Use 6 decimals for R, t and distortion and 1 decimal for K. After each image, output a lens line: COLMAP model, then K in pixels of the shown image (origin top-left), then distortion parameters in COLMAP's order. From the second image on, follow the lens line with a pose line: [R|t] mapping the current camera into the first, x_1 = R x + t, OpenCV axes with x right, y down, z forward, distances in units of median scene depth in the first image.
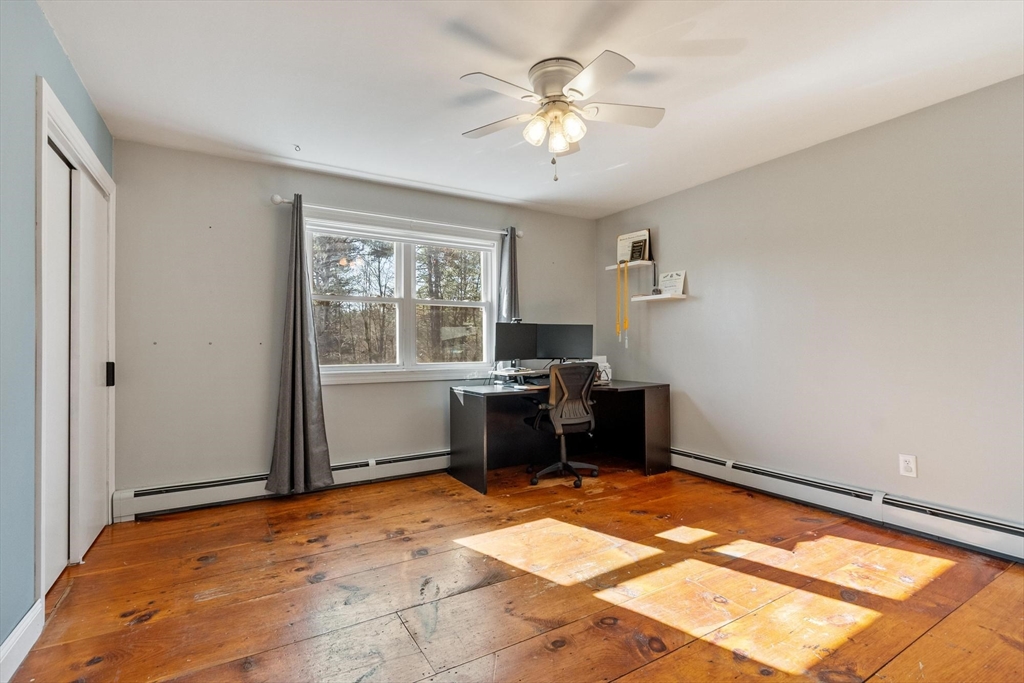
lens RADIAL K [[472.7, 0, 512.7], [0, 472.7, 337.1], [0, 0, 1]] dist [-0.000094, -0.000601]
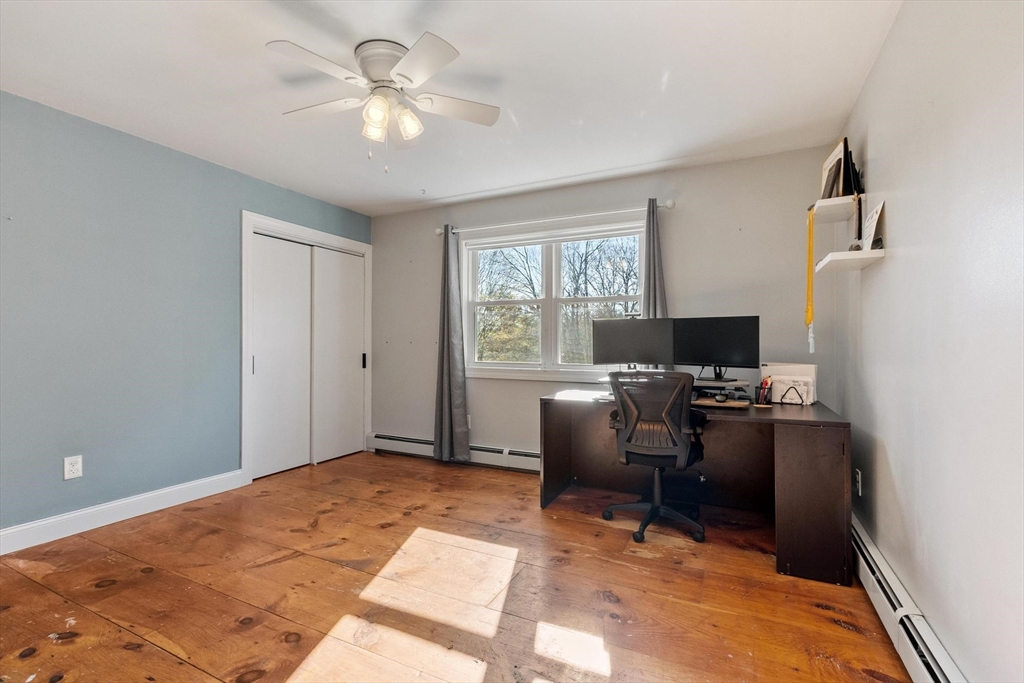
lens RADIAL K [[457.9, 0, 509.2], [0, 457.9, 340.5], [0, 0, 1]] dist [0.001893, -0.000227]
pose [[0.539889, 0.002887, -0.841731, 0.659314], [0.010821, 0.999888, 0.010370, -0.003659], [0.841666, -0.014707, 0.539798, 0.473533]]
